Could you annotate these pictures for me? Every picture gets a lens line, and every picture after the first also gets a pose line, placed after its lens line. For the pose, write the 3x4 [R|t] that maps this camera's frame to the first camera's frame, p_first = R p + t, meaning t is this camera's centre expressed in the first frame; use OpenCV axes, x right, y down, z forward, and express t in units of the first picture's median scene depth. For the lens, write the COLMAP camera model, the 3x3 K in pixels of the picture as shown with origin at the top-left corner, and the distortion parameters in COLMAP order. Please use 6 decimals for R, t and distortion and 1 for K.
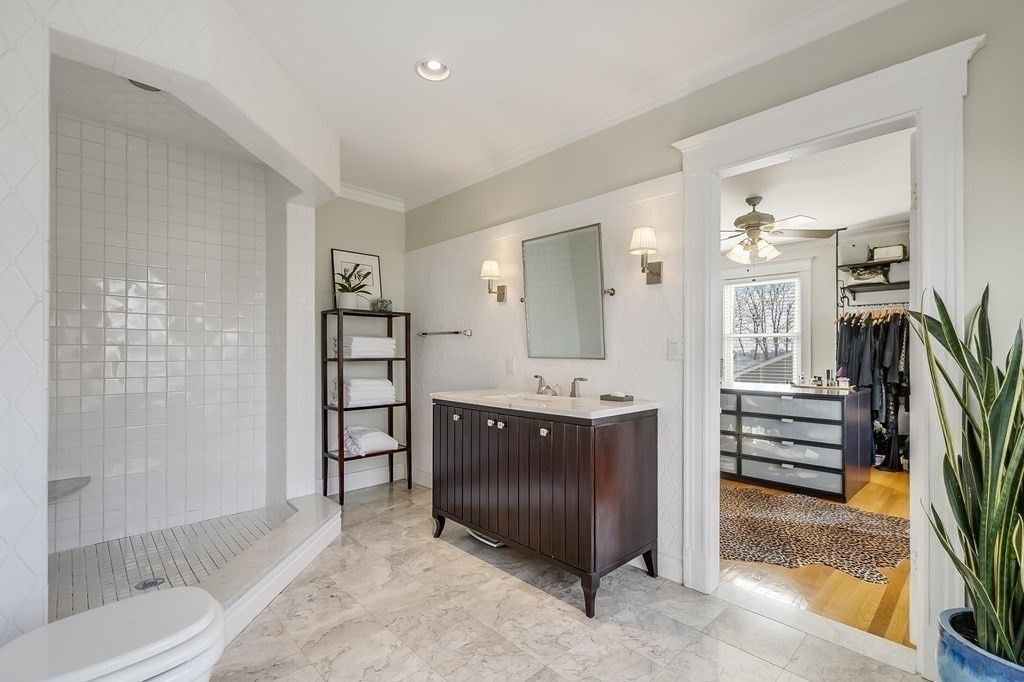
lens RADIAL K [[457.6, 0, 513.2], [0, 457.6, 348.6], [0, 0, 1]] dist [0.004260, 0.000316]
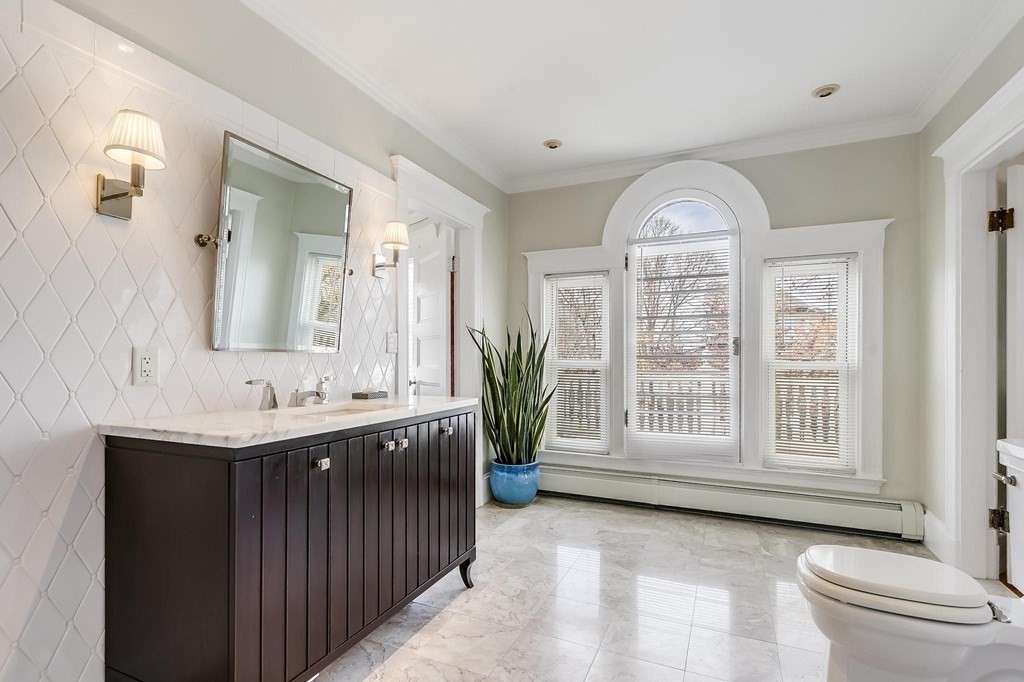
lens RADIAL K [[496.4, 0, 512.0], [0, 496.4, 341.0], [0, 0, 1]] dist [0.000825, 0.000079]
pose [[-0.375213, 0.024022, 0.926627, -0.840994], [-0.002967, 0.999628, -0.027116, 0.032307], [-0.926934, -0.012923, -0.375002, 1.179947]]
